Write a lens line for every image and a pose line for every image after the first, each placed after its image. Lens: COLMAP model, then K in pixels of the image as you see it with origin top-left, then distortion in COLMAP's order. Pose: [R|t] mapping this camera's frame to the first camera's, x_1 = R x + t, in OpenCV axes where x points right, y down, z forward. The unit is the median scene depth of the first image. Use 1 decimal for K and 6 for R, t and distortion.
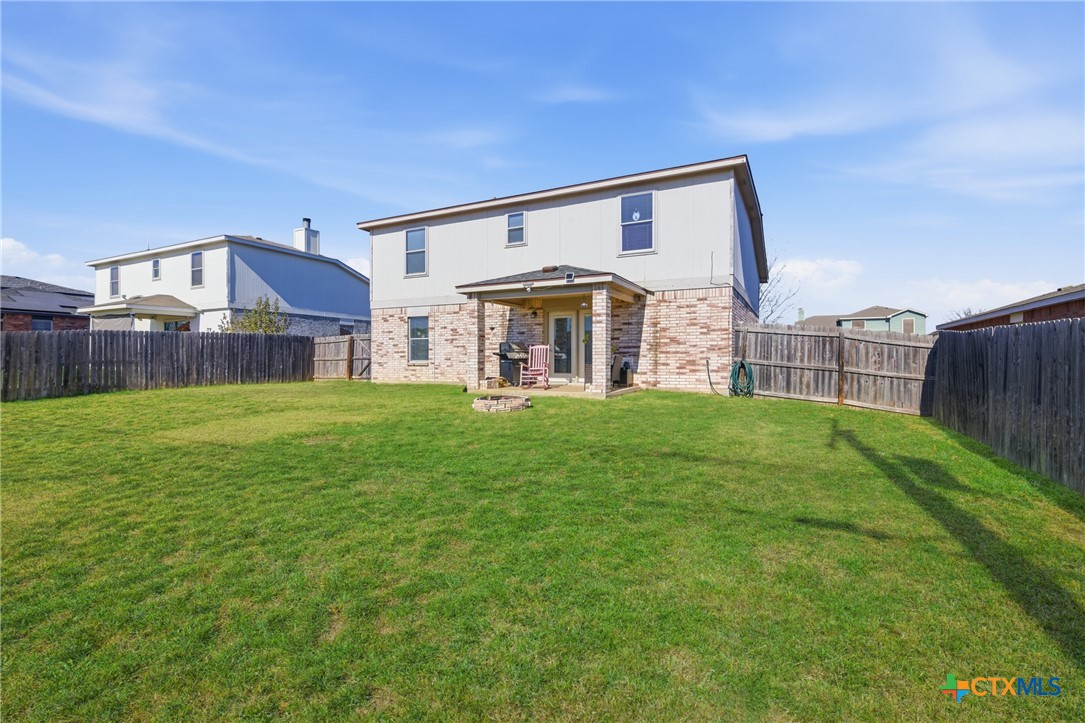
lens RADIAL K [[487.7, 0, 545.2], [0, 487.7, 361.5], [0, 0, 1]] dist [-0.004057, 0.000552]
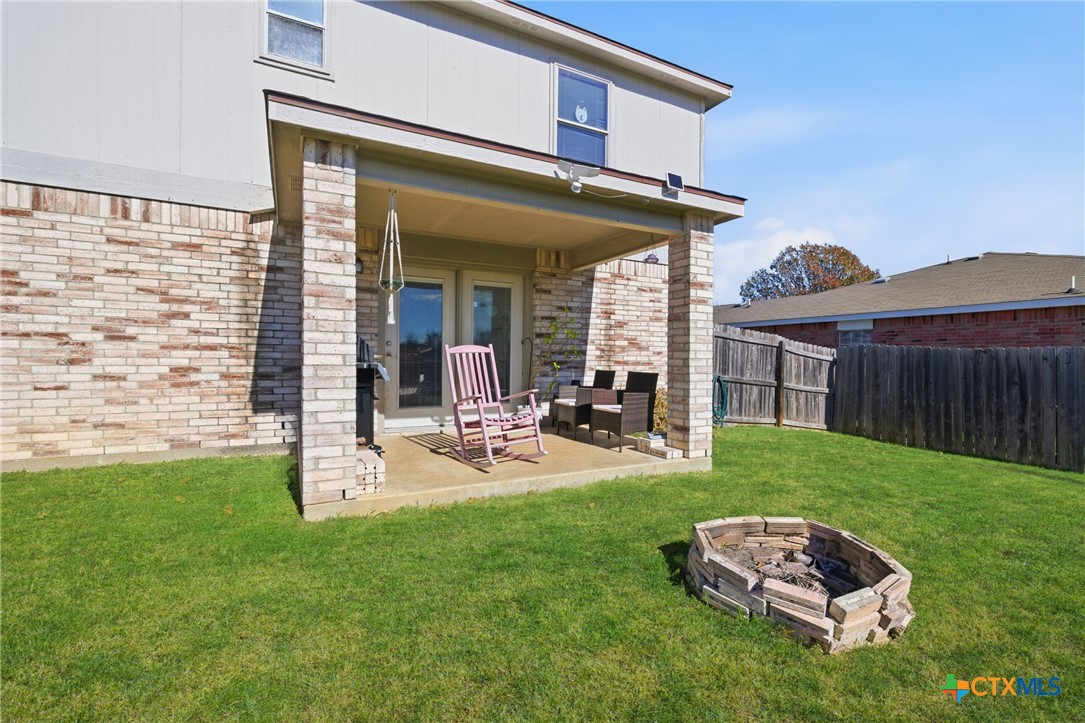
lens RADIAL K [[487.7, 0, 542.2], [0, 487.7, 358.7], [0, 0, 1]] dist [-0.004057, 0.000552]
pose [[0.571235, 0.003798, 0.820778, -0.286557], [-0.006245, 0.999980, -0.000282, -0.022171], [-0.820763, -0.004965, 0.571247, 0.714850]]
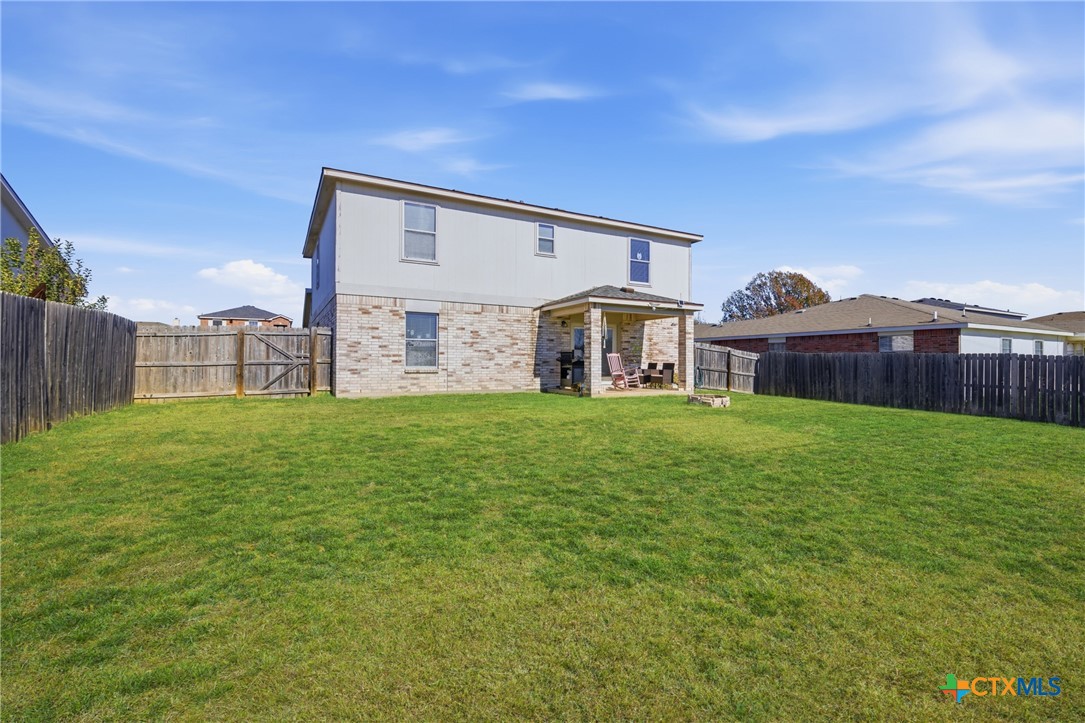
lens RADIAL K [[487.7, 0, 539.9], [0, 487.7, 358.0], [0, 0, 1]] dist [-0.004057, 0.000552]
pose [[0.561421, 0.010956, 0.827458, -1.036402], [-0.000806, 0.999919, -0.012693, -0.007431], [-0.827530, 0.006460, 0.561385, 0.482818]]
